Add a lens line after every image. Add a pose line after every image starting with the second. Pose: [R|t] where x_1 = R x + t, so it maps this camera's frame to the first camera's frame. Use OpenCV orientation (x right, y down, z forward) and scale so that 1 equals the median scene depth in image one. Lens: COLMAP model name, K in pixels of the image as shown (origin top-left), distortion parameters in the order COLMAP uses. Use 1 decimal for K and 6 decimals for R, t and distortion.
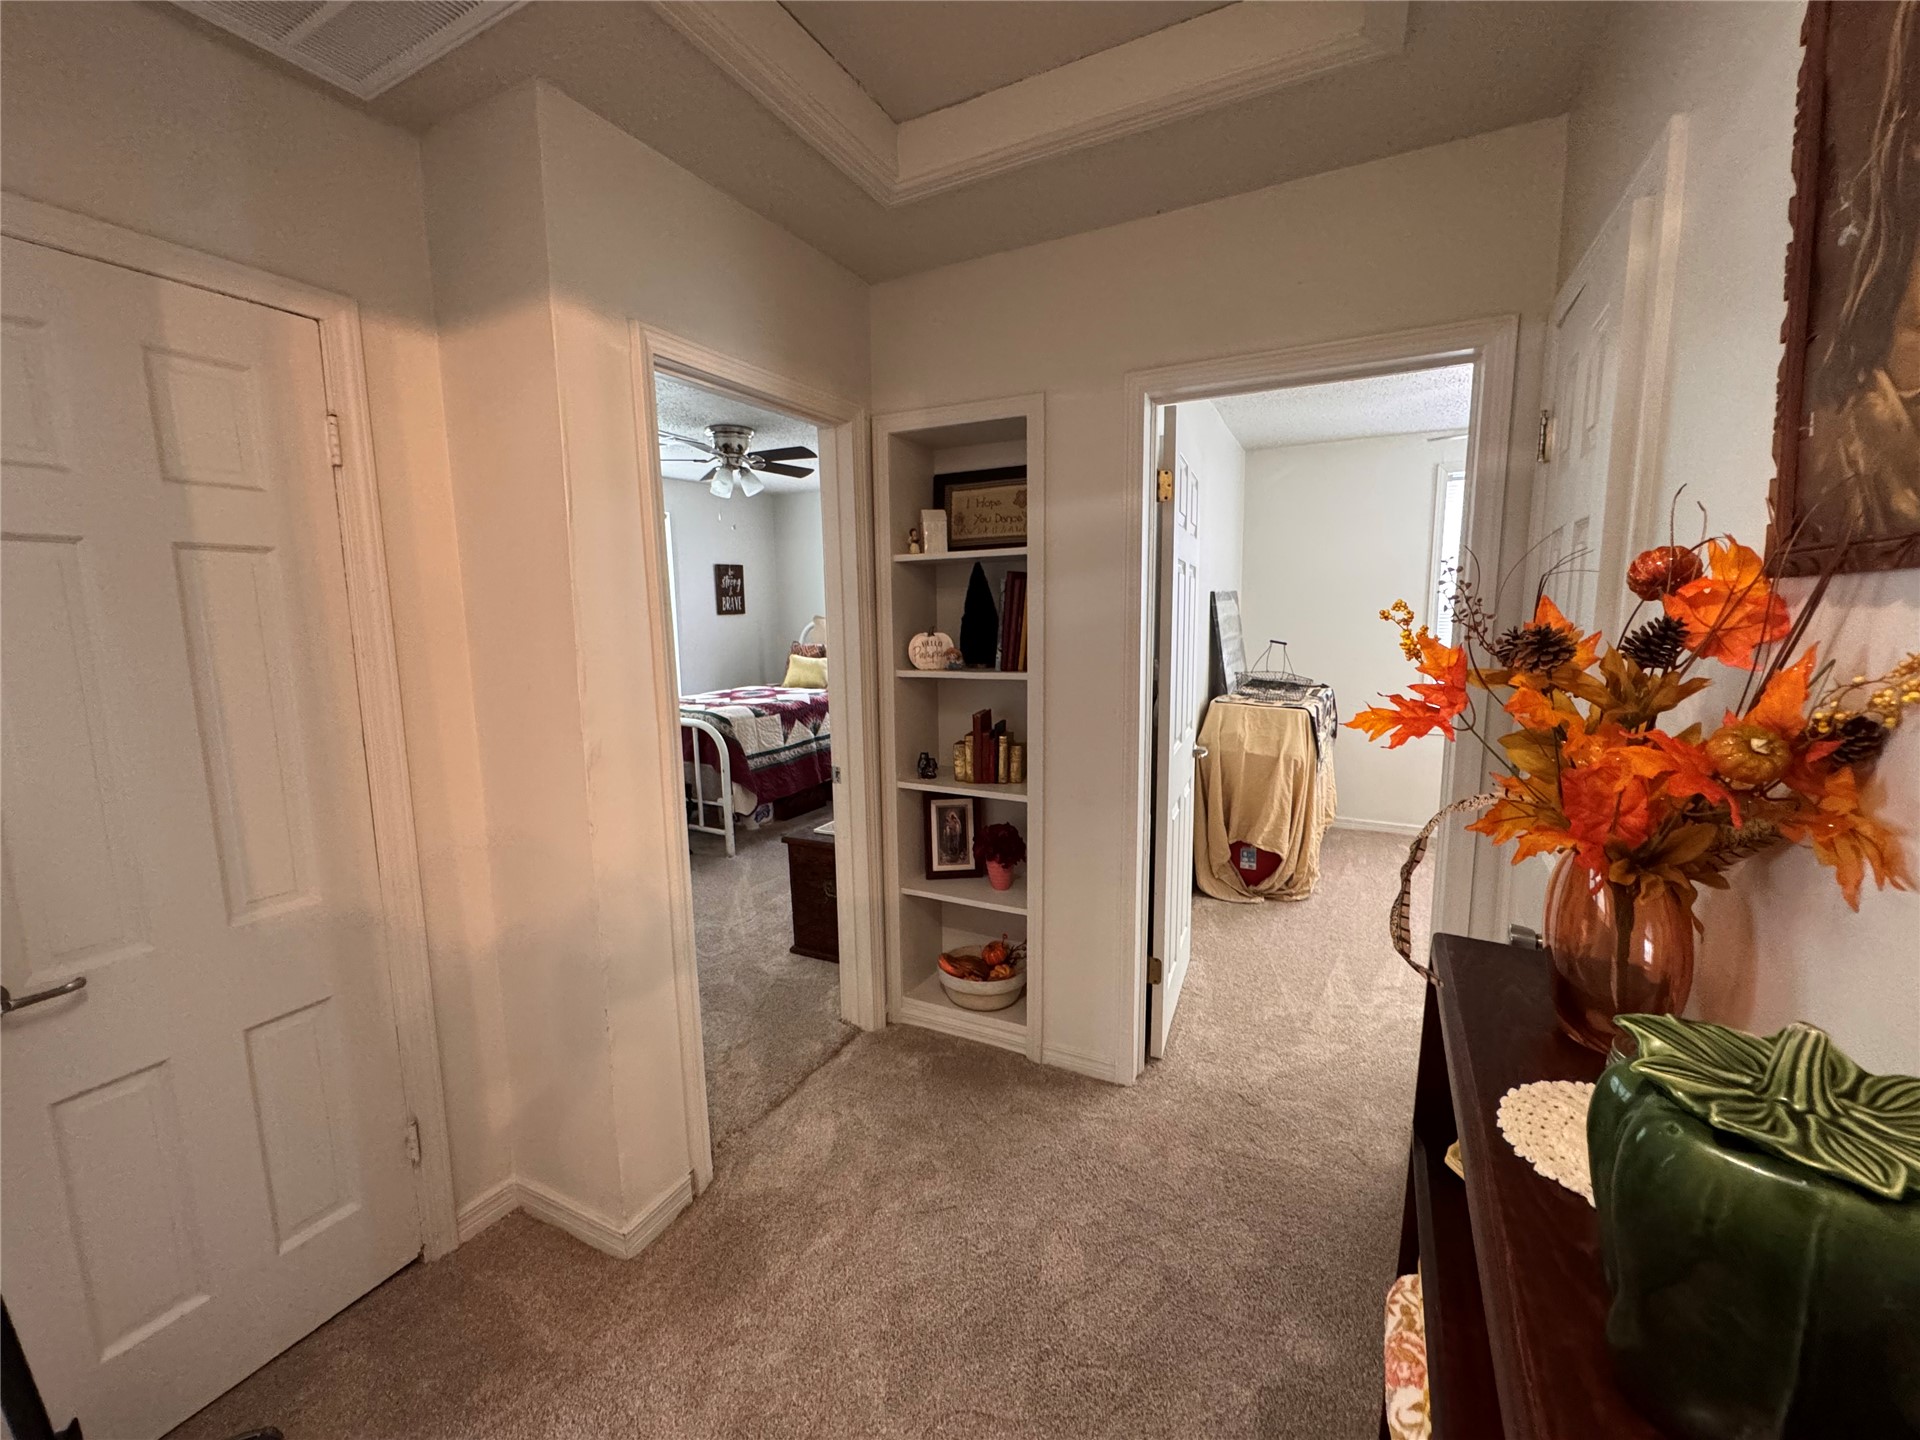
lens RADIAL K [[767.5, 0, 952.1], [0, 767.5, 712.4], [0, 0, 1]] dist [-0.000149, 0.000343]
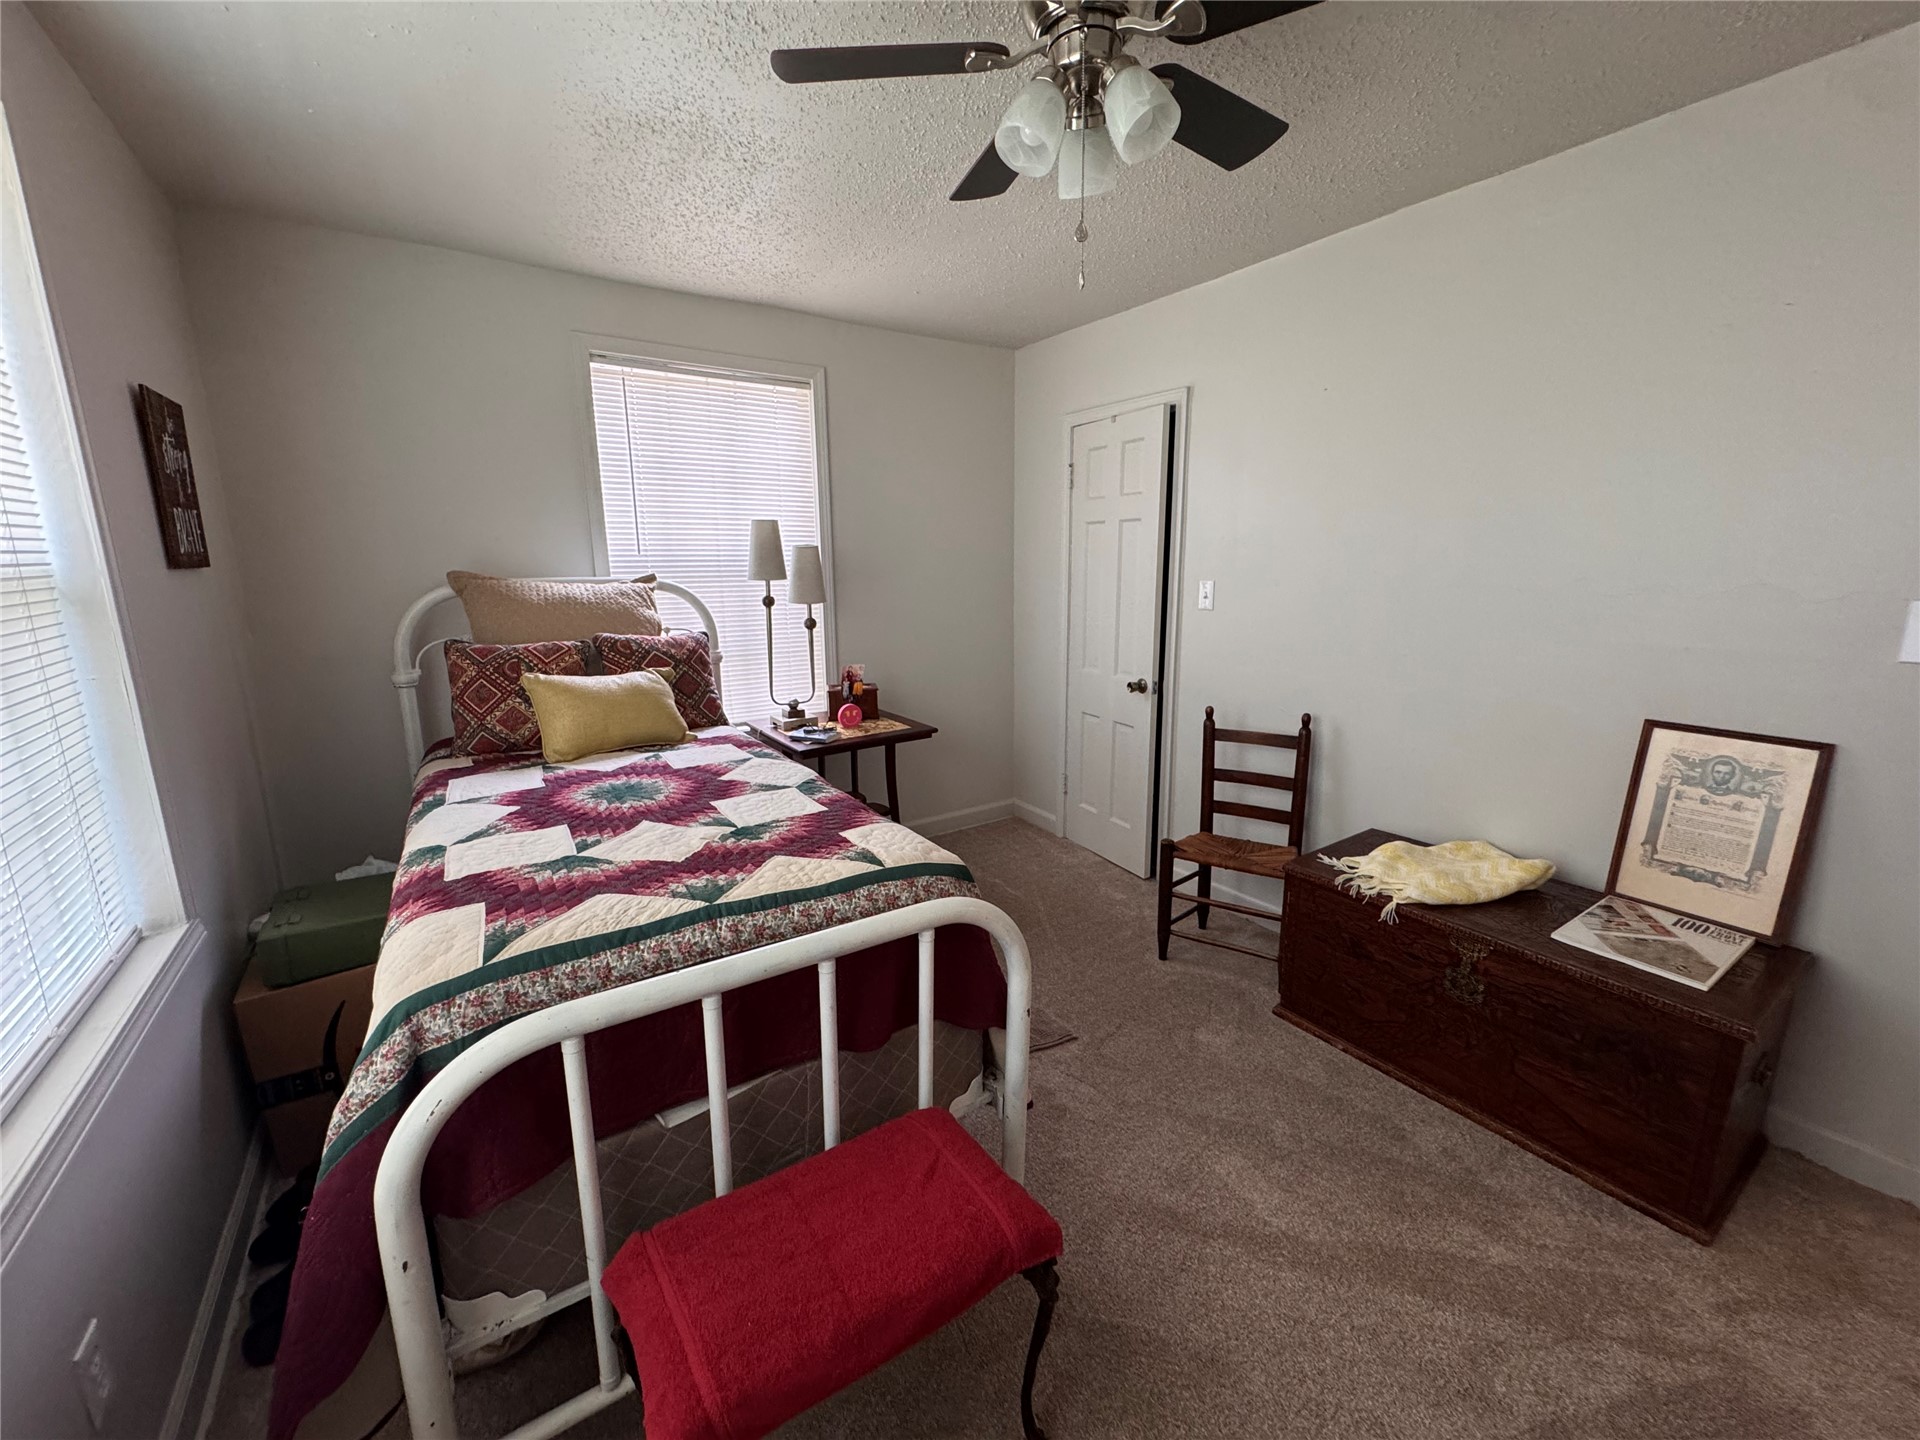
lens RADIAL K [[767.5, 0, 956.9], [0, 767.5, 715.5], [0, 0, 1]] dist [-0.000149, 0.000343]
pose [[0.472725, -0.167039, 0.865233, -0.522124], [0.122571, 0.984789, 0.123152, -0.090565], [-0.872644, 0.047835, 0.486009, 0.752751]]
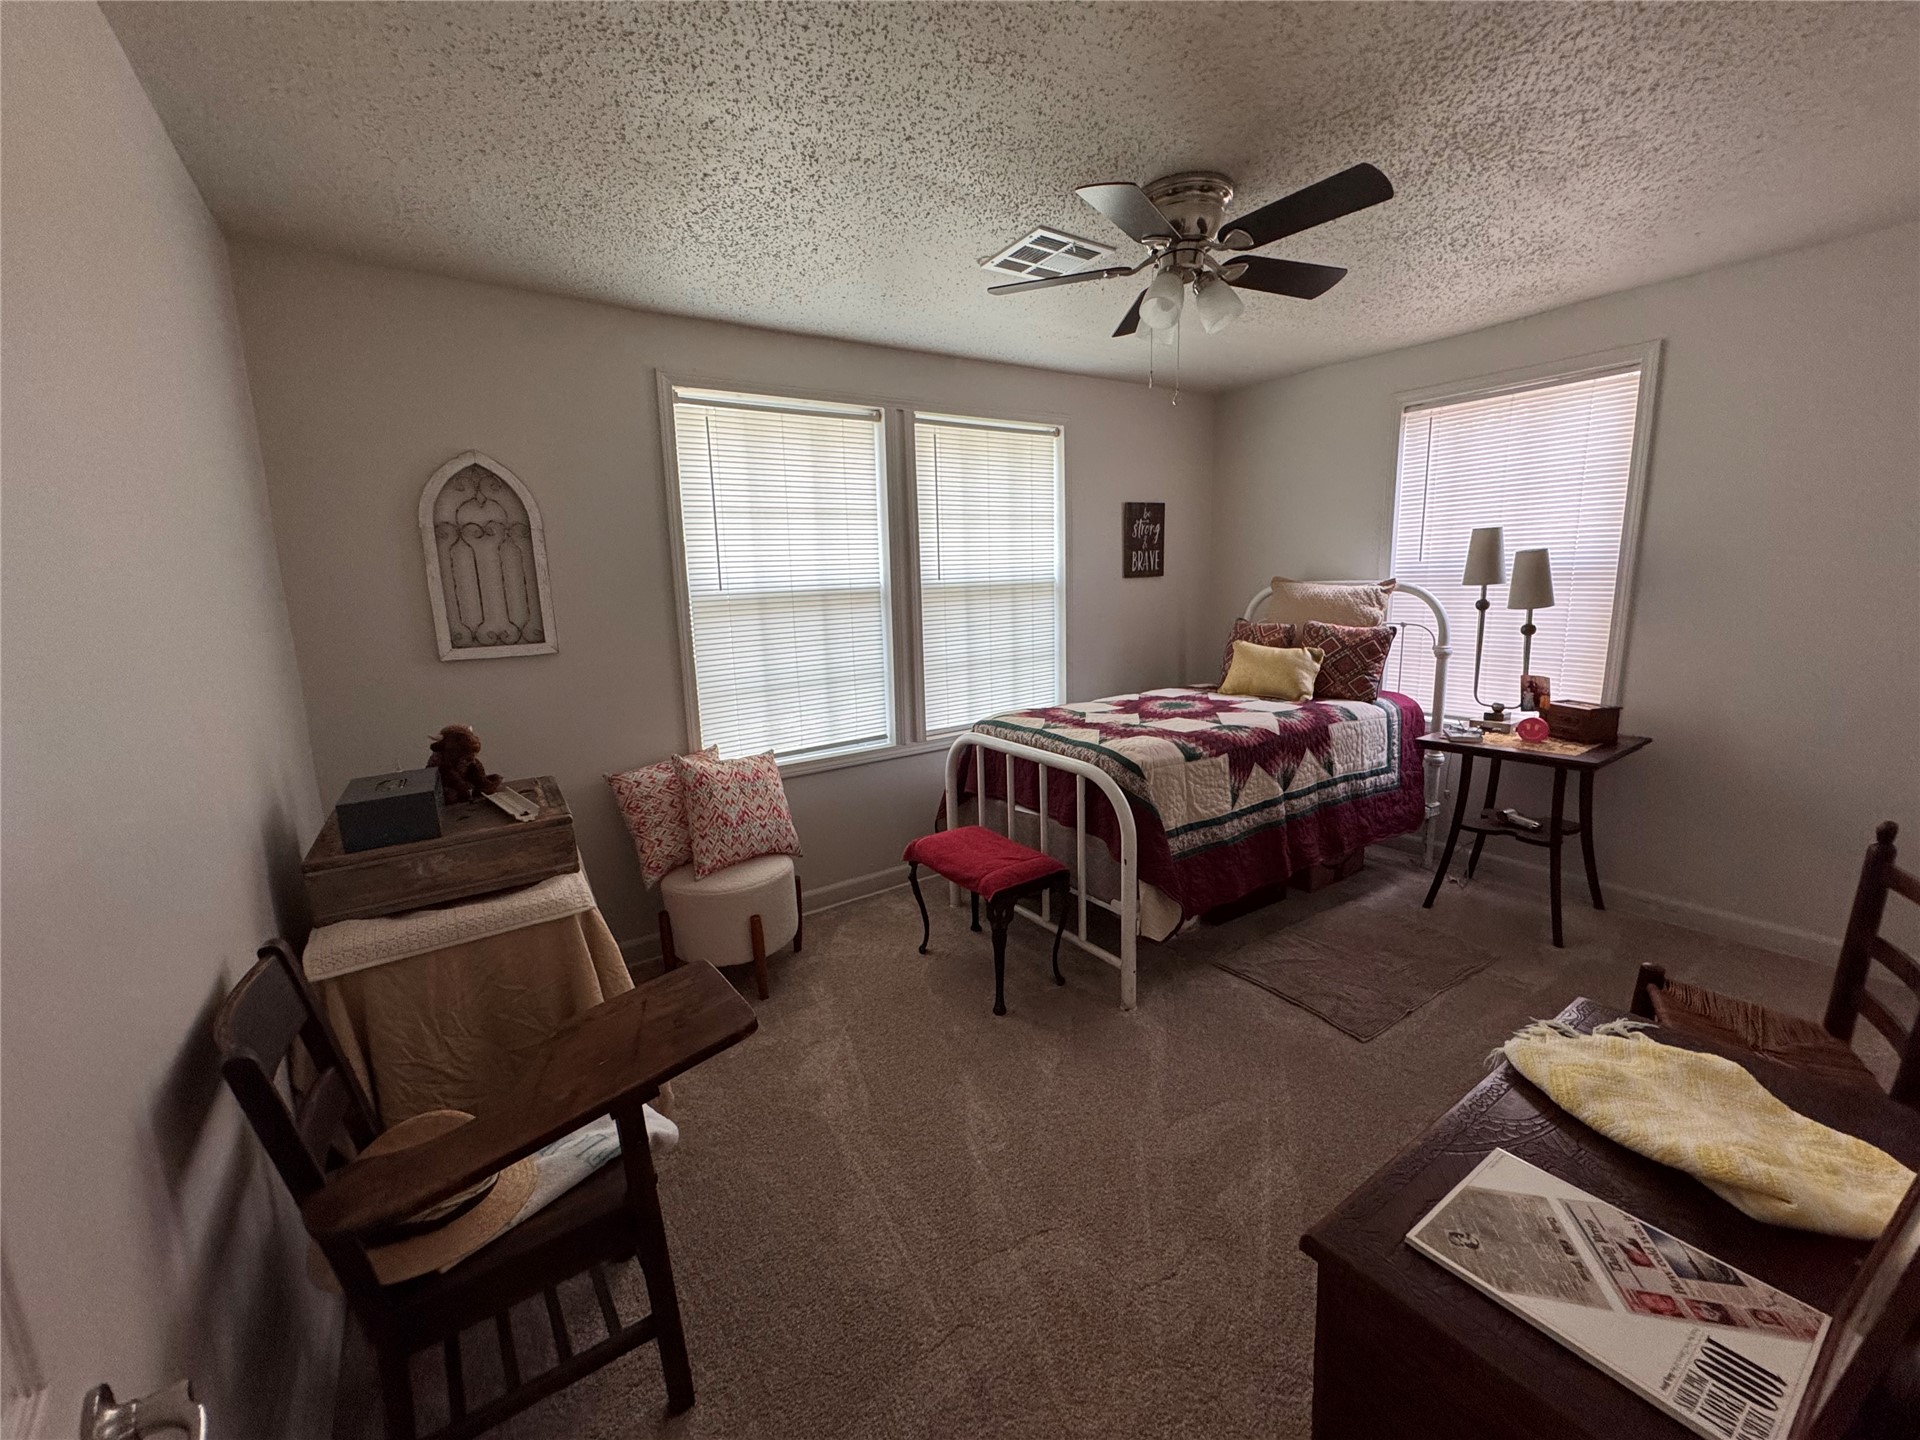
lens RADIAL K [[767.5, 0, 955.7], [0, 767.5, 717.1], [0, 0, 1]] dist [-0.000149, 0.000343]
pose [[0.880542, 0.071500, -0.468544, -0.134525], [-0.047009, 0.996856, 0.063775, -0.049902], [0.471632, -0.034131, 0.881135, 0.400005]]
